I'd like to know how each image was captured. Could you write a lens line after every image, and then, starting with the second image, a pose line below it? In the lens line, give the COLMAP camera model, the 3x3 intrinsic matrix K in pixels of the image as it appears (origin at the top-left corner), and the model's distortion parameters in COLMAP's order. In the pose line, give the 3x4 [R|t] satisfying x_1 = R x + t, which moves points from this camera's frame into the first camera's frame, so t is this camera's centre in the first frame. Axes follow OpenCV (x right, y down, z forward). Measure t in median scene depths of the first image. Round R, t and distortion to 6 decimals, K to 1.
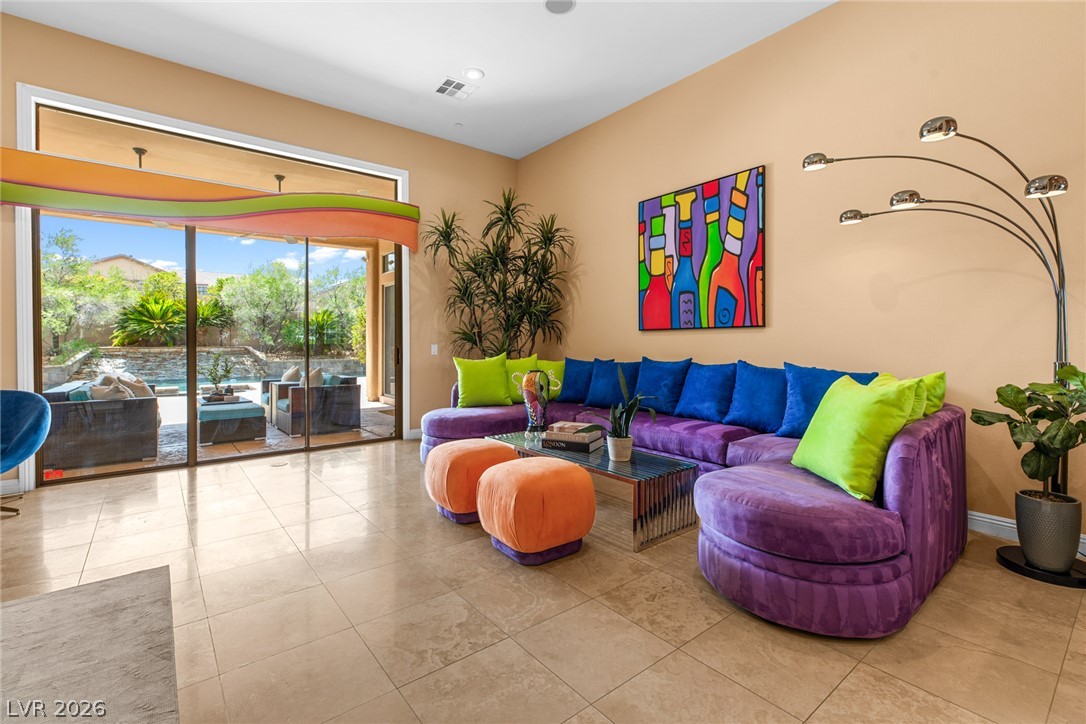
lens RADIAL K [[493.8, 0, 542.1], [0, 493.8, 346.4], [0, 0, 1]] dist [0.002877, 0.000120]
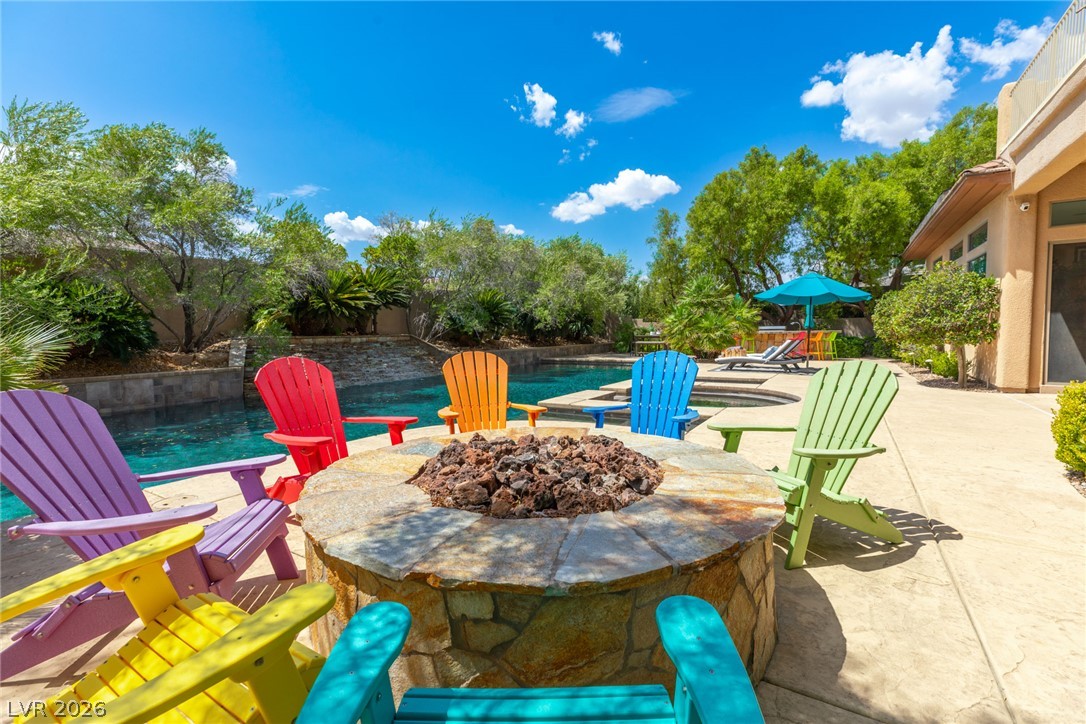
lens RADIAL K [[490.8, 0, 537.6], [0, 490.8, 355.7], [0, 0, 1]] dist [0.001652, 0.000120]
pose [[0.945489, -0.027869, 0.324458, -2.298129], [0.016637, 0.999164, 0.037340, 0.026144], [-0.325228, -0.029907, 0.945163, 0.959732]]
